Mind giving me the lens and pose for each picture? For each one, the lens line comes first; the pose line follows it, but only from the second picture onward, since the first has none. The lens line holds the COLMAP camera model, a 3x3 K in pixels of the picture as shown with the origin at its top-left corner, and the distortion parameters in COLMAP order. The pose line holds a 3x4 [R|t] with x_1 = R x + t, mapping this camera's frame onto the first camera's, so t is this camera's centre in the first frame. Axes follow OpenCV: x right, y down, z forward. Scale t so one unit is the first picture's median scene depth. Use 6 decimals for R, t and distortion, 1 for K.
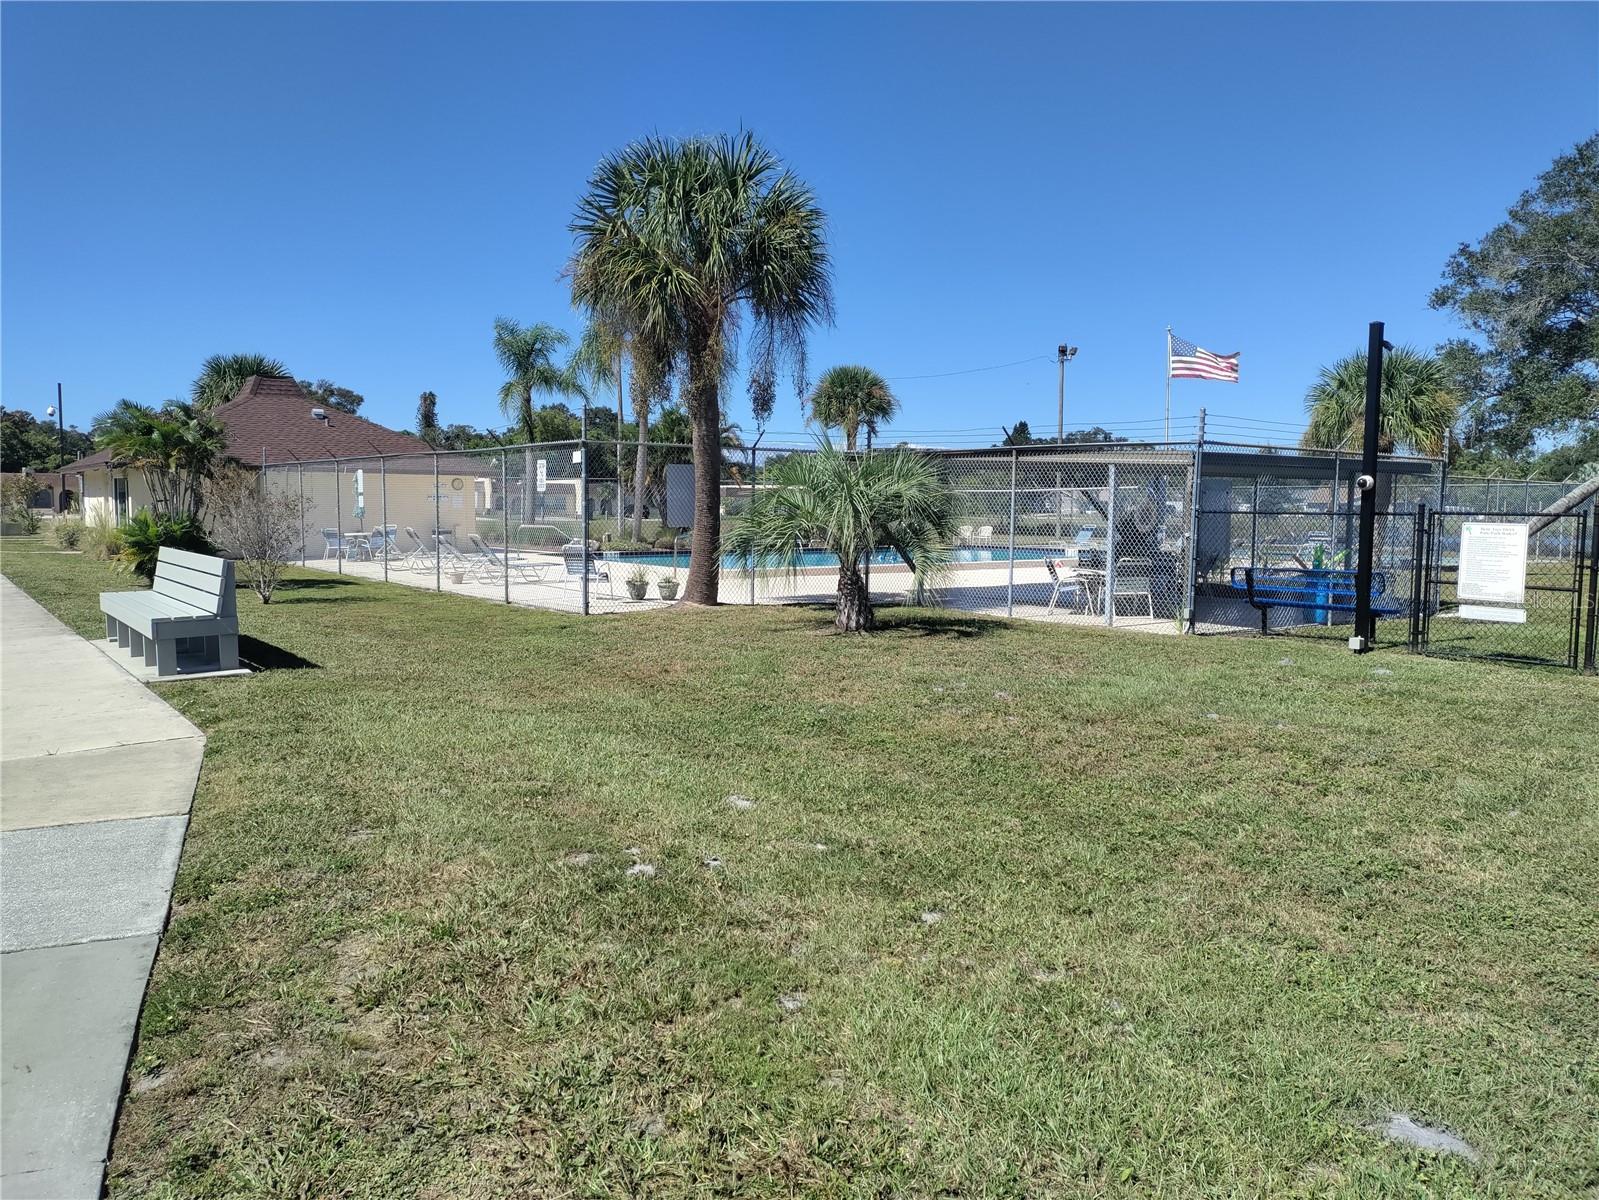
lens RADIAL K [[1181.6, 0, 807.3], [0, 1181.6, 579.7], [0, 0, 1]] dist [0.029385, -0.070966]
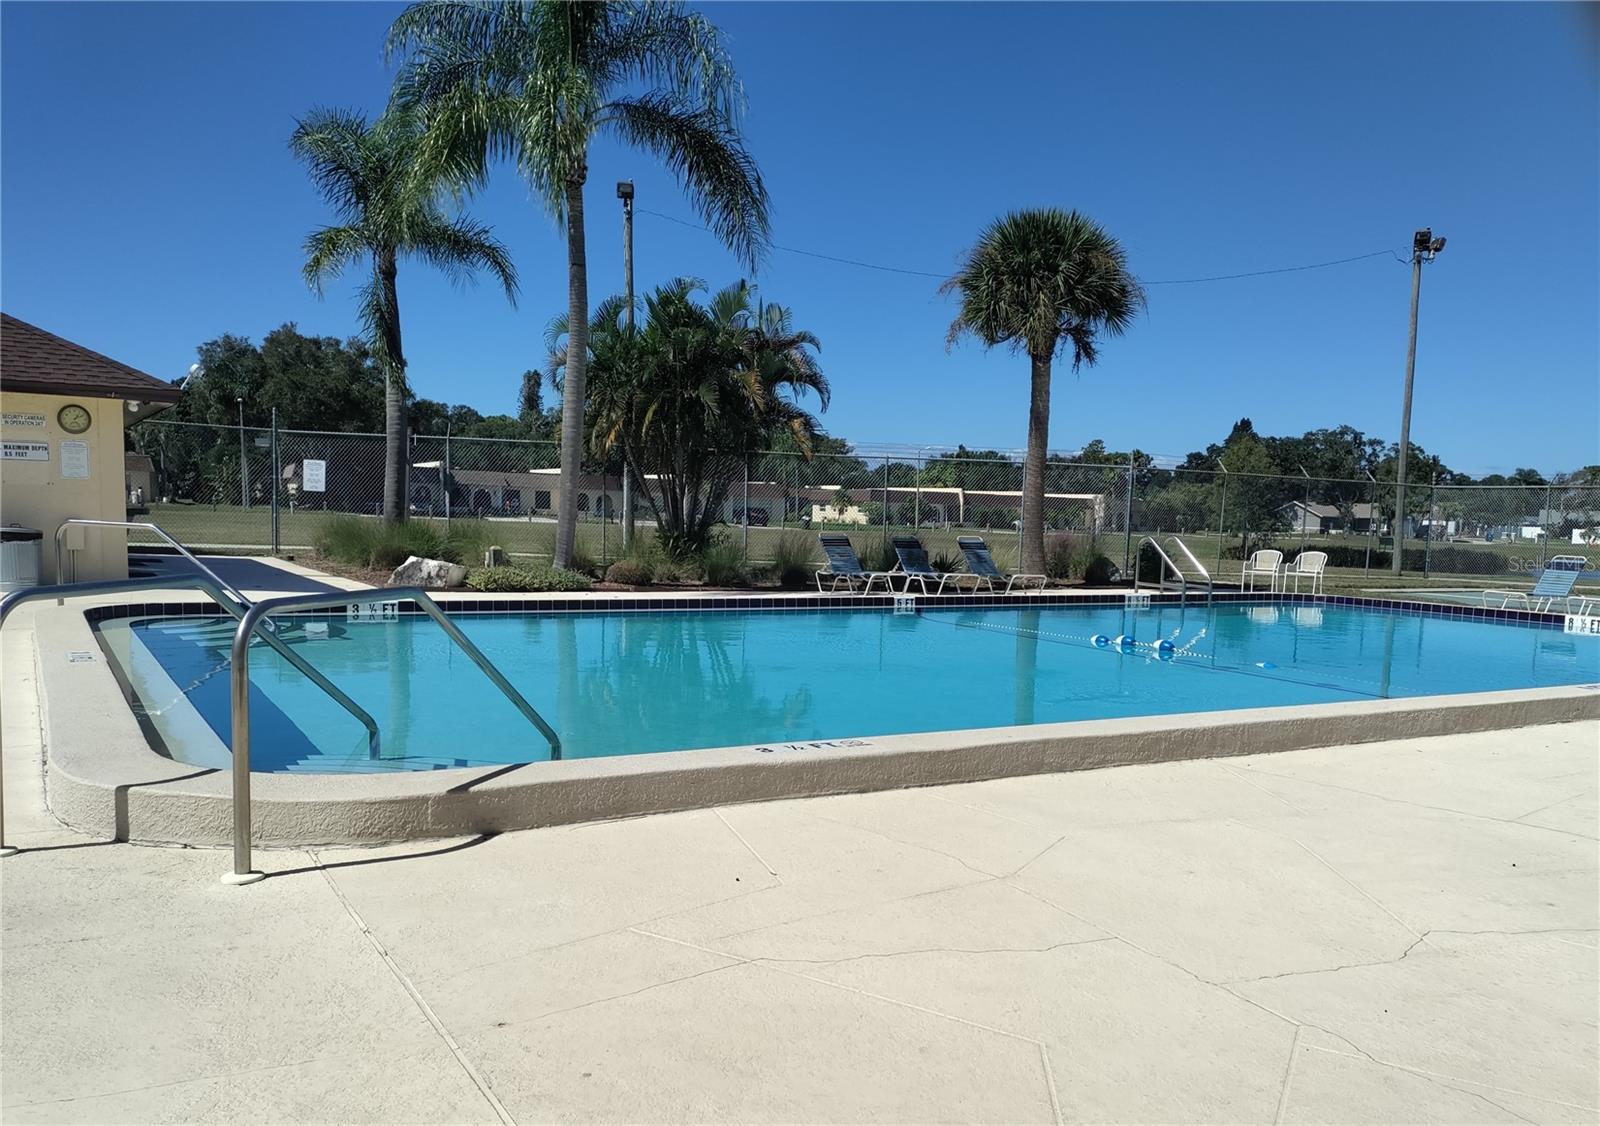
lens RADIAL K [[1304.5, 0, 796.6], [0, 1304.5, 562.7], [0, 0, 1]] dist [0.075300, -0.000732]
pose [[0.991760, 0.032289, -0.123975, 0.007358], [-0.035124, 0.999168, -0.020749, -0.023692], [0.123201, 0.024933, 0.992068, 0.455137]]
